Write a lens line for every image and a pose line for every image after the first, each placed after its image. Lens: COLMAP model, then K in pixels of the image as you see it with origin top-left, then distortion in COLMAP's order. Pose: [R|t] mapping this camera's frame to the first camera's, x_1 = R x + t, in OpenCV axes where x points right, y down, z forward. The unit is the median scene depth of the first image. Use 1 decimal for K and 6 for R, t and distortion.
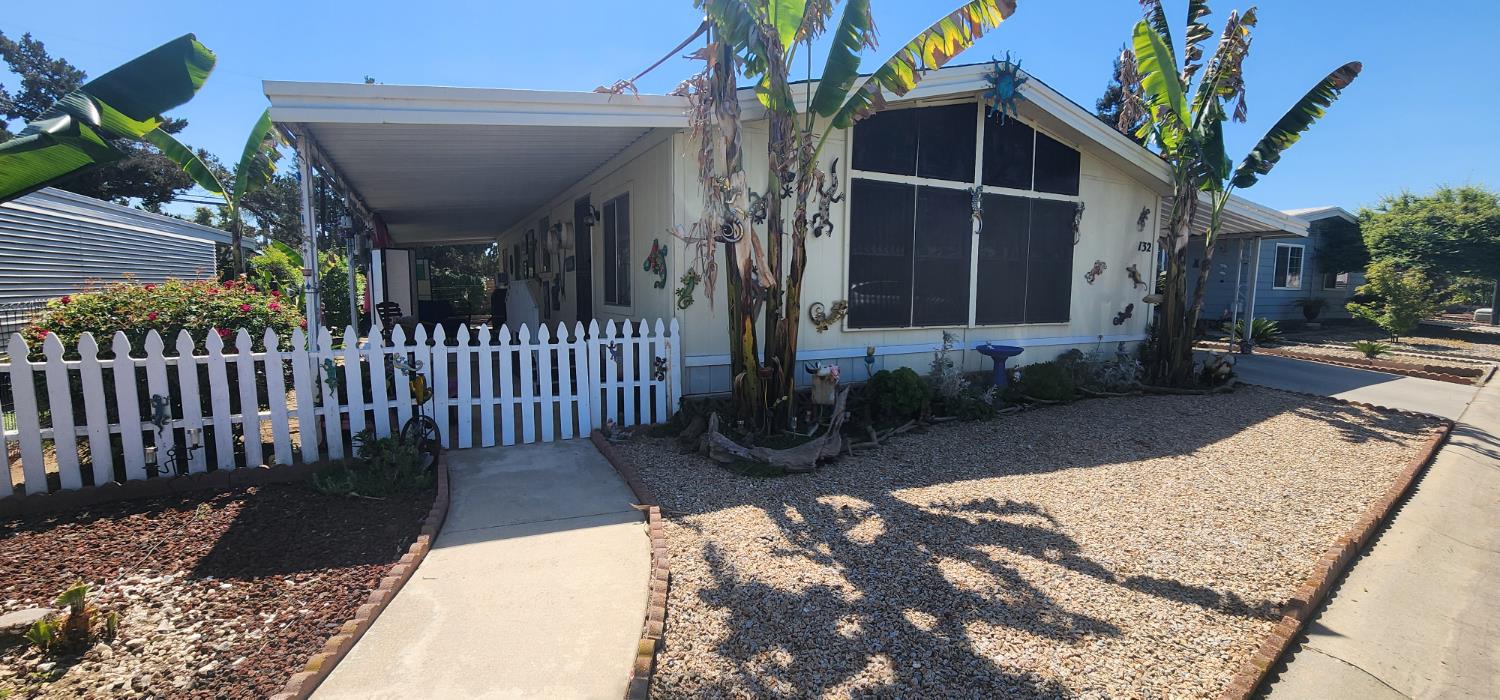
lens RADIAL K [[618.9, 0, 752.6], [0, 618.9, 352.0], [0, 0, 1]] dist [0.001654, -0.000537]
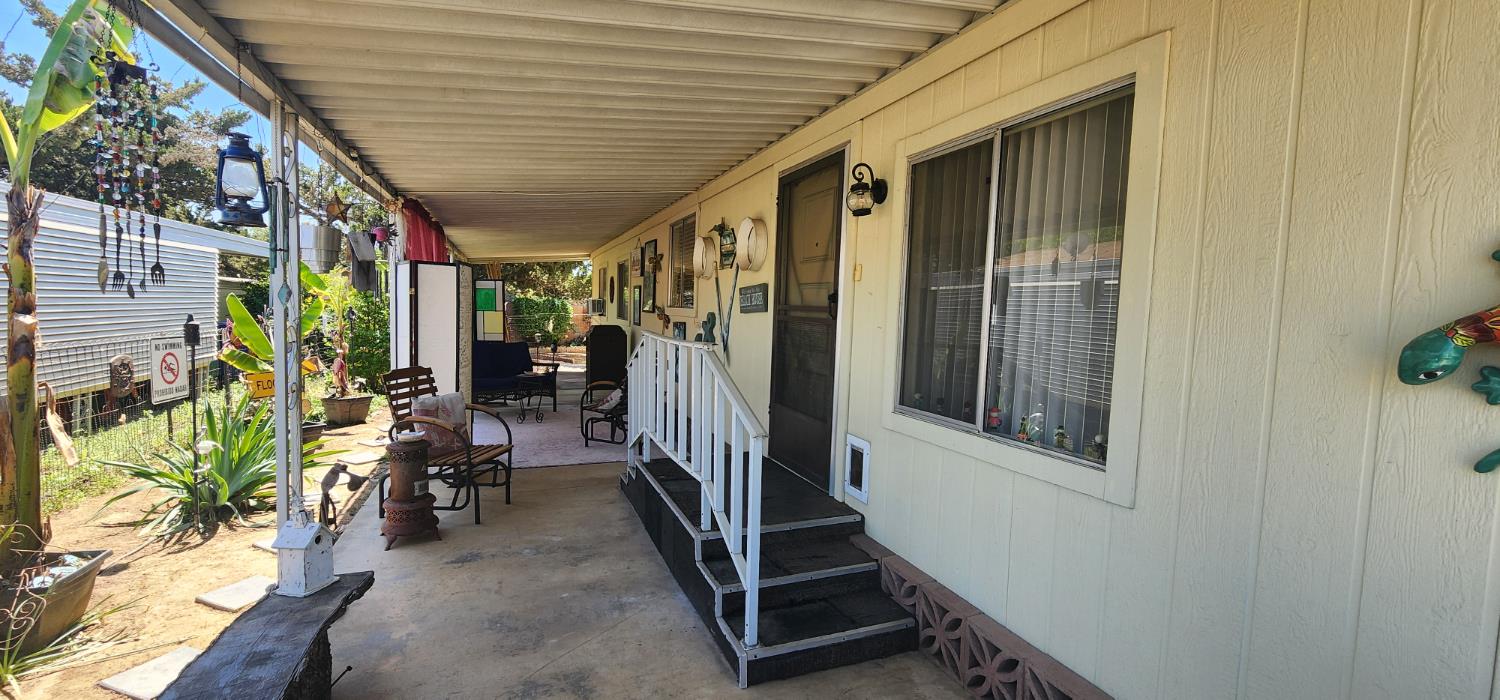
lens RADIAL K [[618.9, 0, 752.6], [0, 618.9, 352.0], [0, 0, 1]] dist [0.001654, -0.000537]
pose [[0.993323, 0.035663, -0.109718, -0.285099], [-0.039820, 0.998561, -0.035928, -0.095887], [0.108279, 0.040057, 0.993313, 0.591999]]
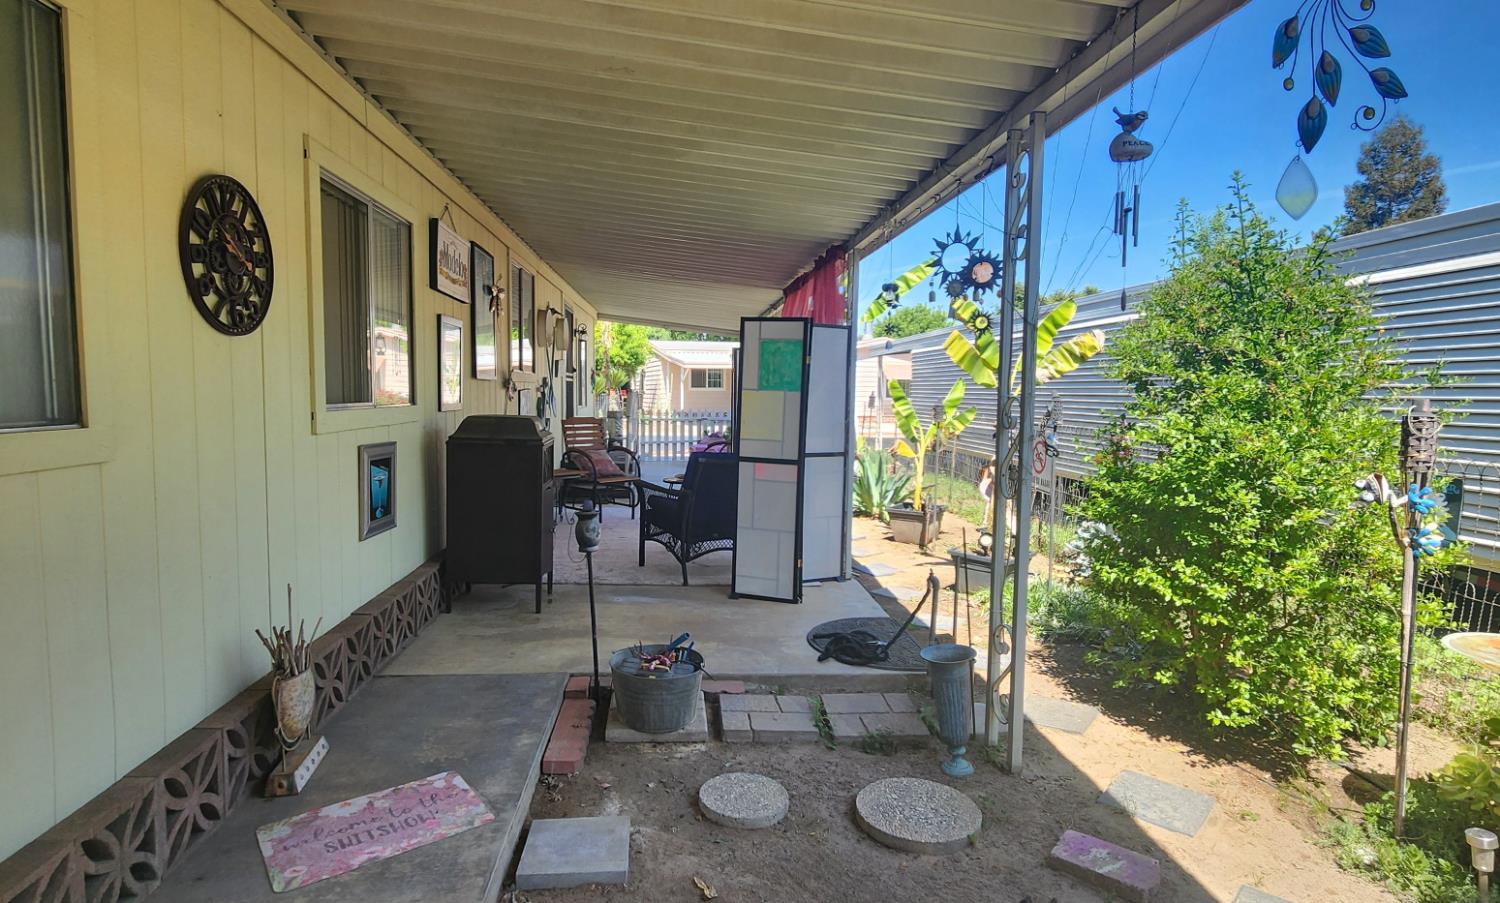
lens RADIAL K [[784.1, 0, 750.0], [0, 784.1, 451.5], [0, 0, 1]] dist [-0.000614, -0.000096]
pose [[-0.927220, -0.042170, 0.372135, -0.538852], [0.024410, 0.984723, 0.172410, -0.138715], [-0.373721, 0.168946, -0.912025, 1.166356]]
